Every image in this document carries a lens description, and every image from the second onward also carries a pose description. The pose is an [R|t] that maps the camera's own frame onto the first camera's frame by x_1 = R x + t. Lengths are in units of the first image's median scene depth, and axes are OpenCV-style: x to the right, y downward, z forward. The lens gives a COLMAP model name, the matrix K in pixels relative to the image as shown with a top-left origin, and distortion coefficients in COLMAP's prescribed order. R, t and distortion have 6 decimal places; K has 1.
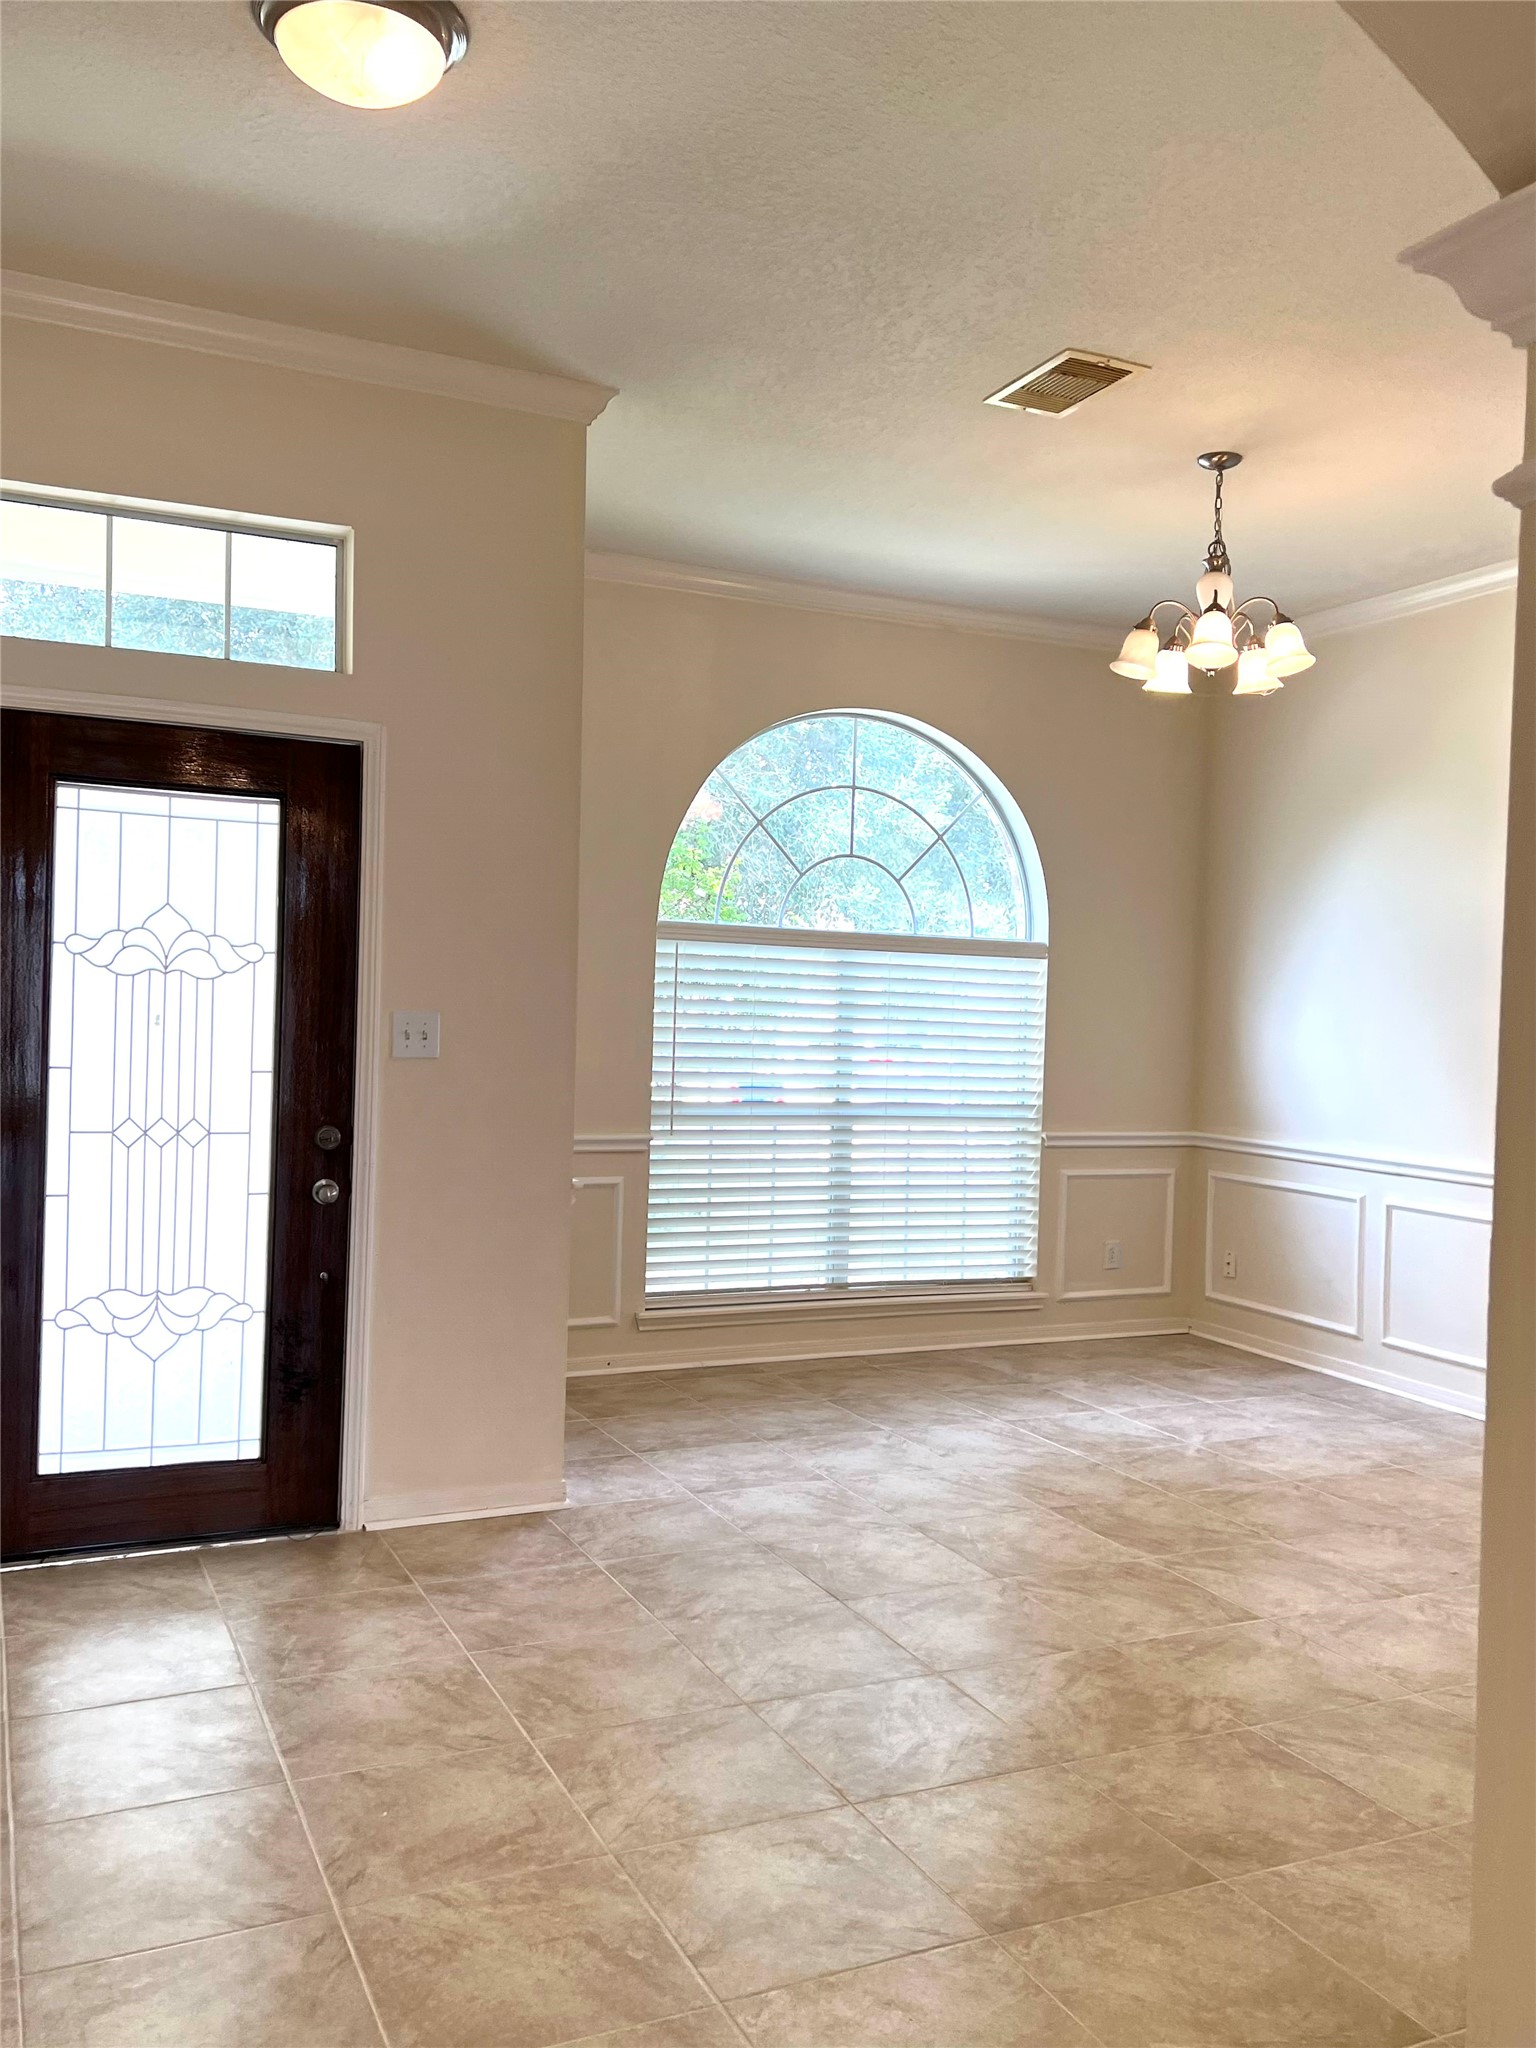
lens RADIAL K [[1679.3, 0, 743.8], [0, 1679.3, 1033.2], [0, 0, 1]] dist [0.113786, -0.076262]
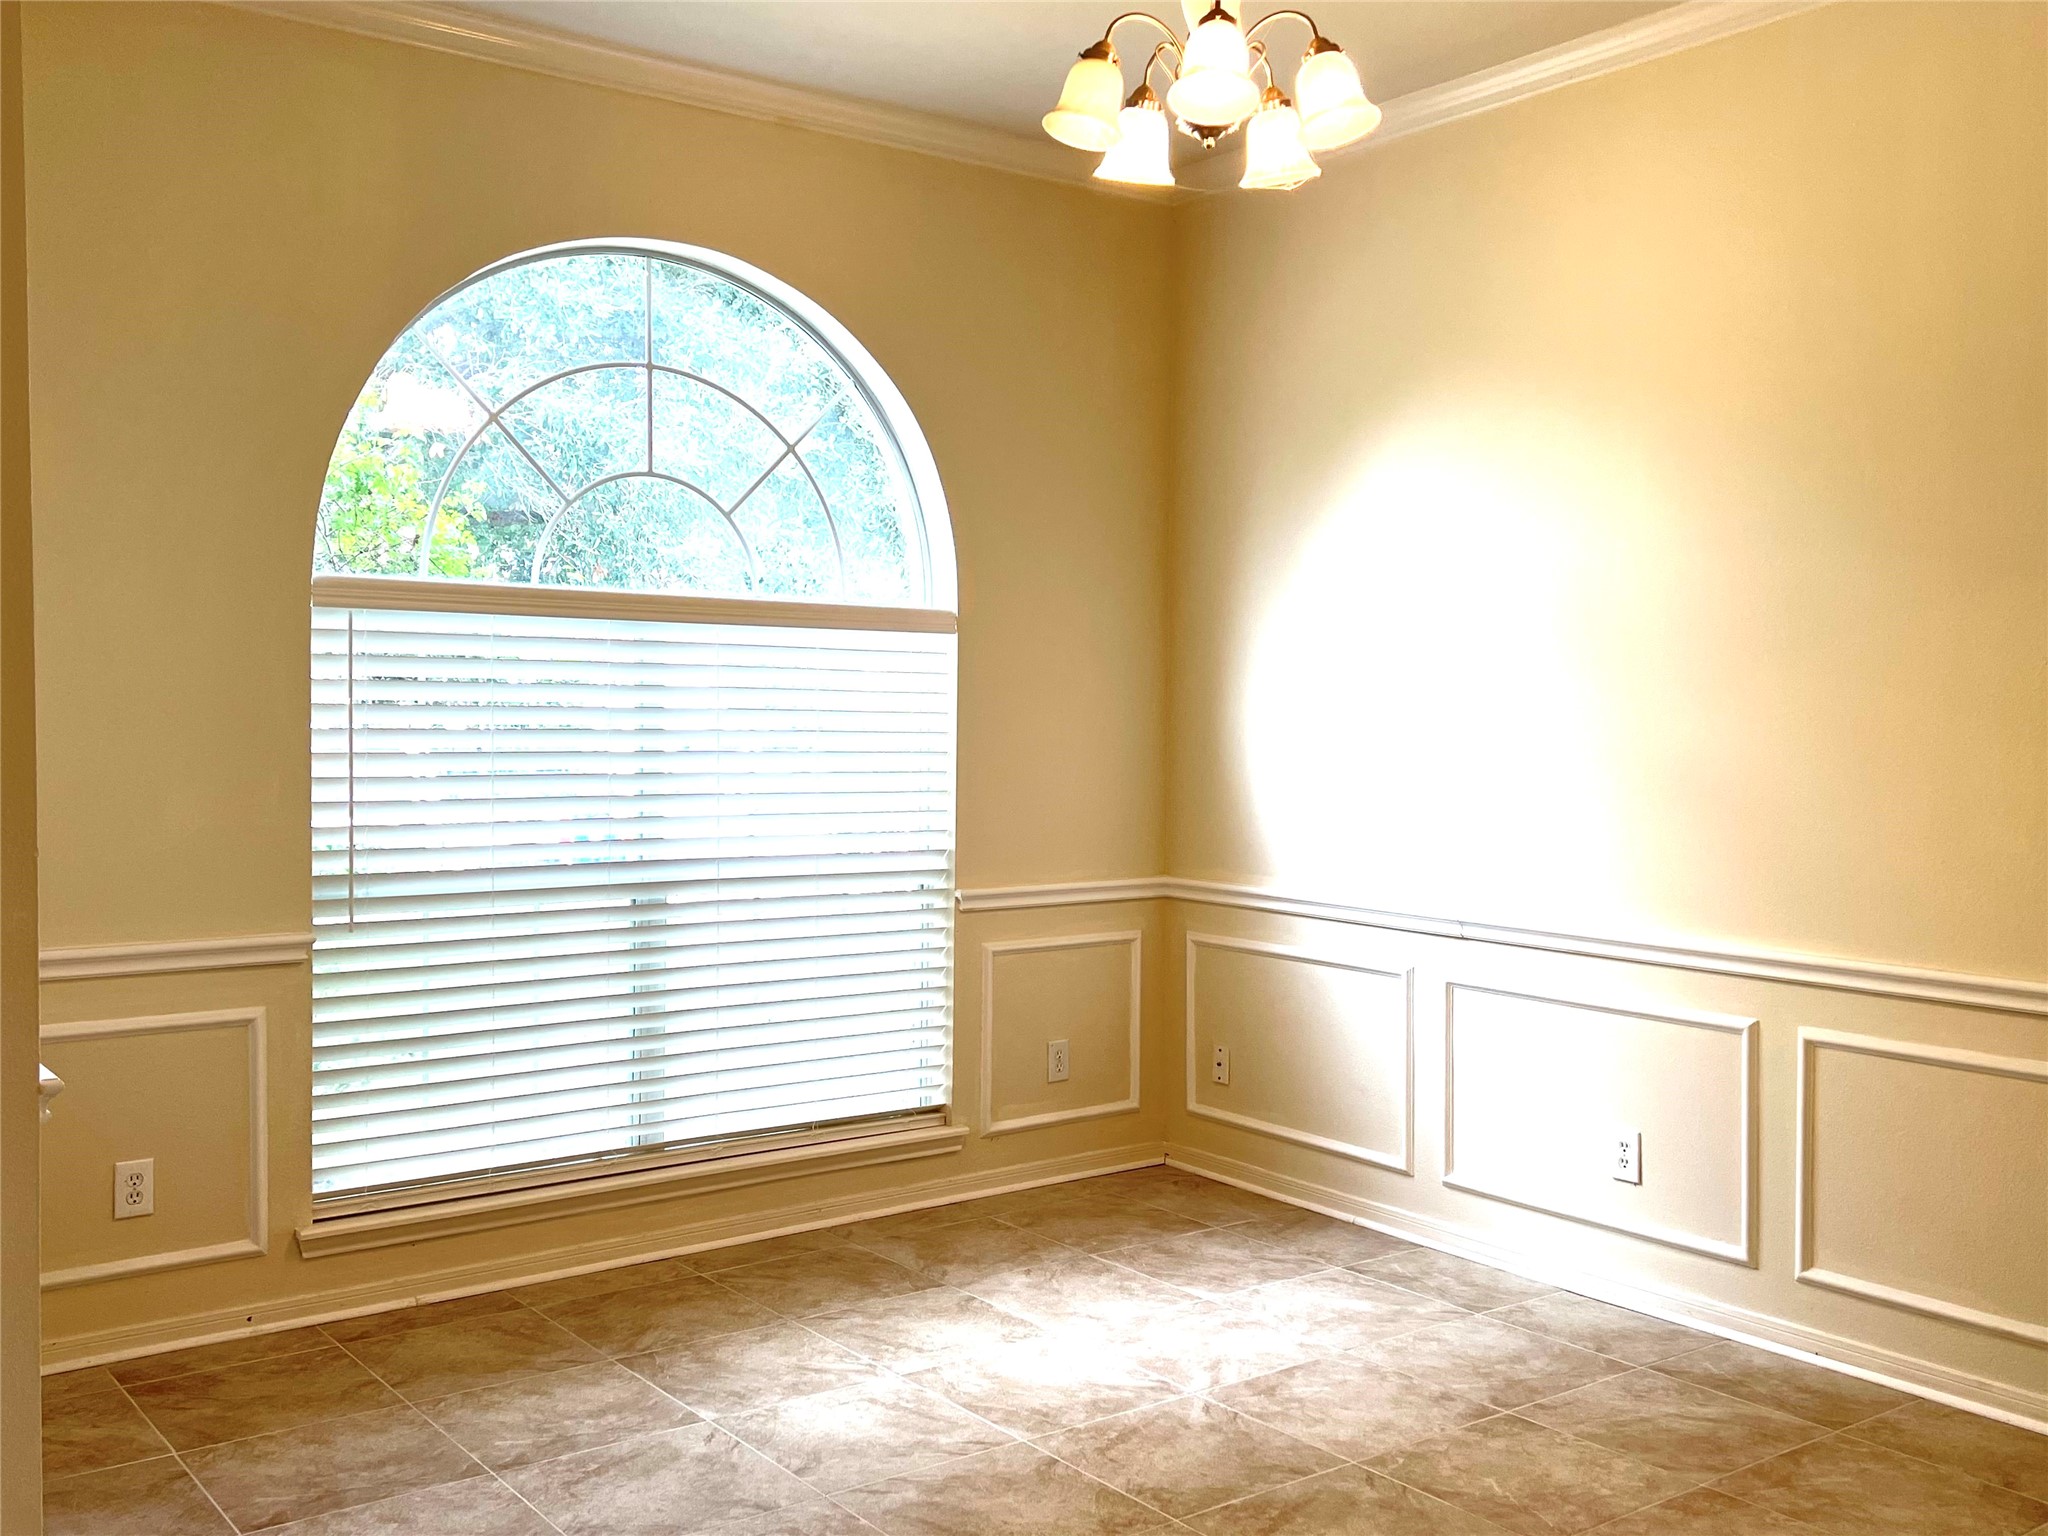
lens RADIAL K [[1925.2, 0, 984.1], [0, 1925.2, 764.1], [0, 0, 1]] dist [0.078489, -0.081427]
pose [[0.981737, -0.028409, 0.188112, 0.068227], [0.025274, 0.999499, 0.019041, -0.009156], [-0.188559, -0.013939, 0.981963, 0.369594]]
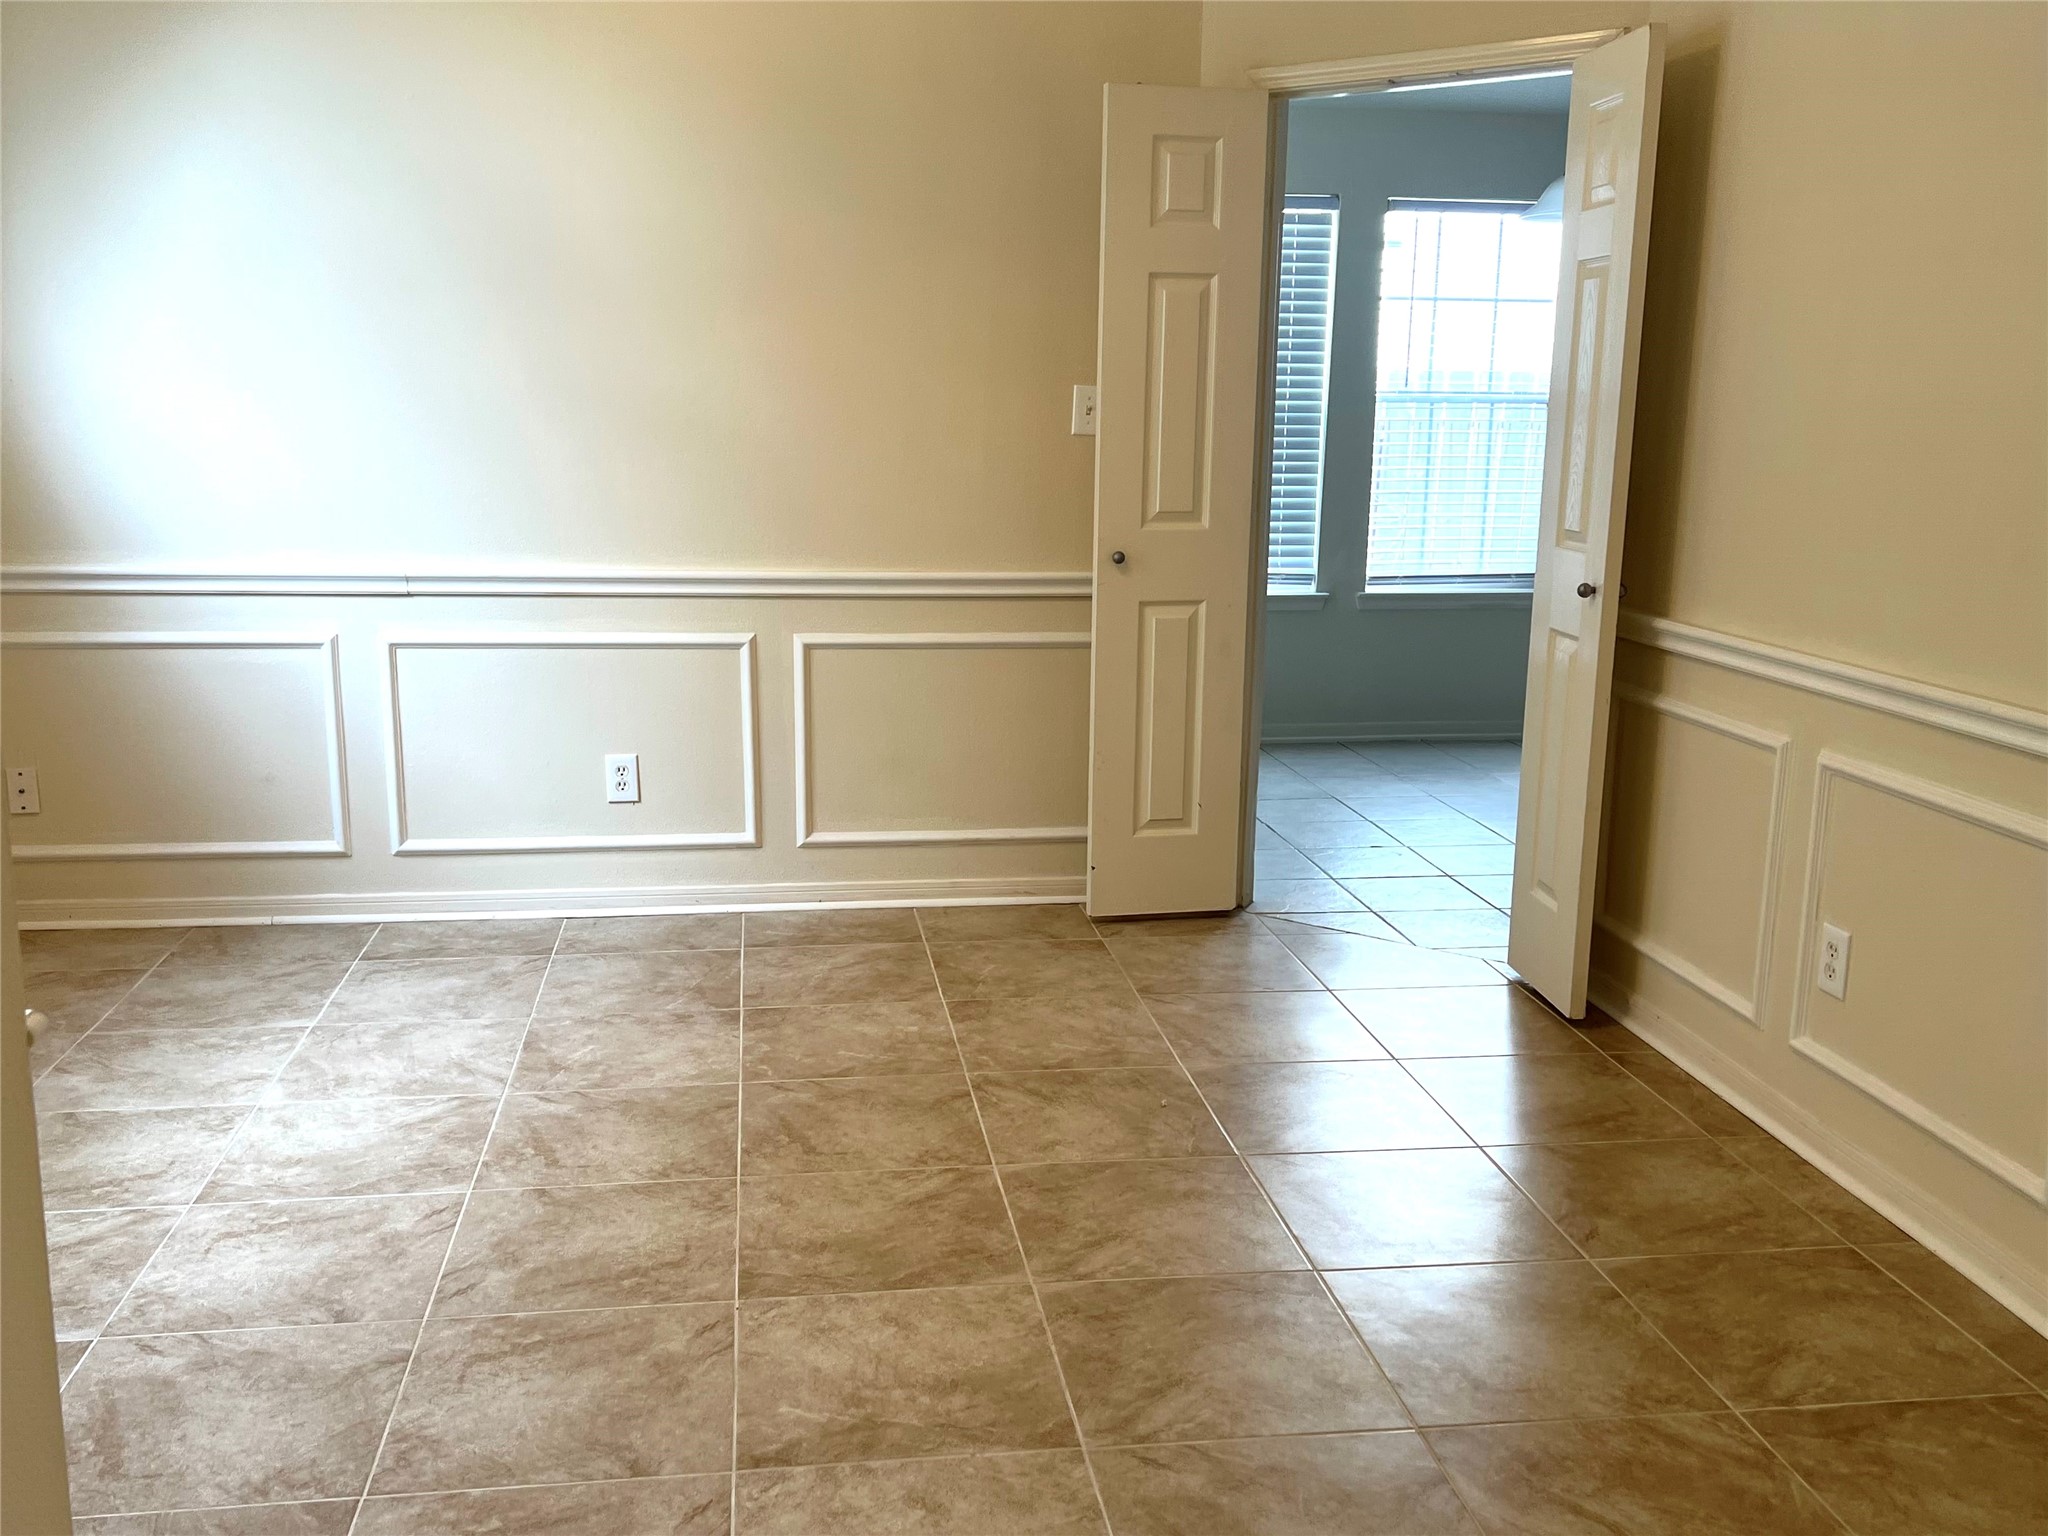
lens RADIAL K [[1855.5, 0, 1024.0], [0, 1855.5, 768.0], [0, 0, 1]] dist [0.021373, 0.003421]
pose [[0.292731, -0.209134, 0.933044, -0.302721], [0.013967, 0.976620, 0.214519, -0.001669], [-0.956093, -0.049765, 0.288808, 0.775294]]
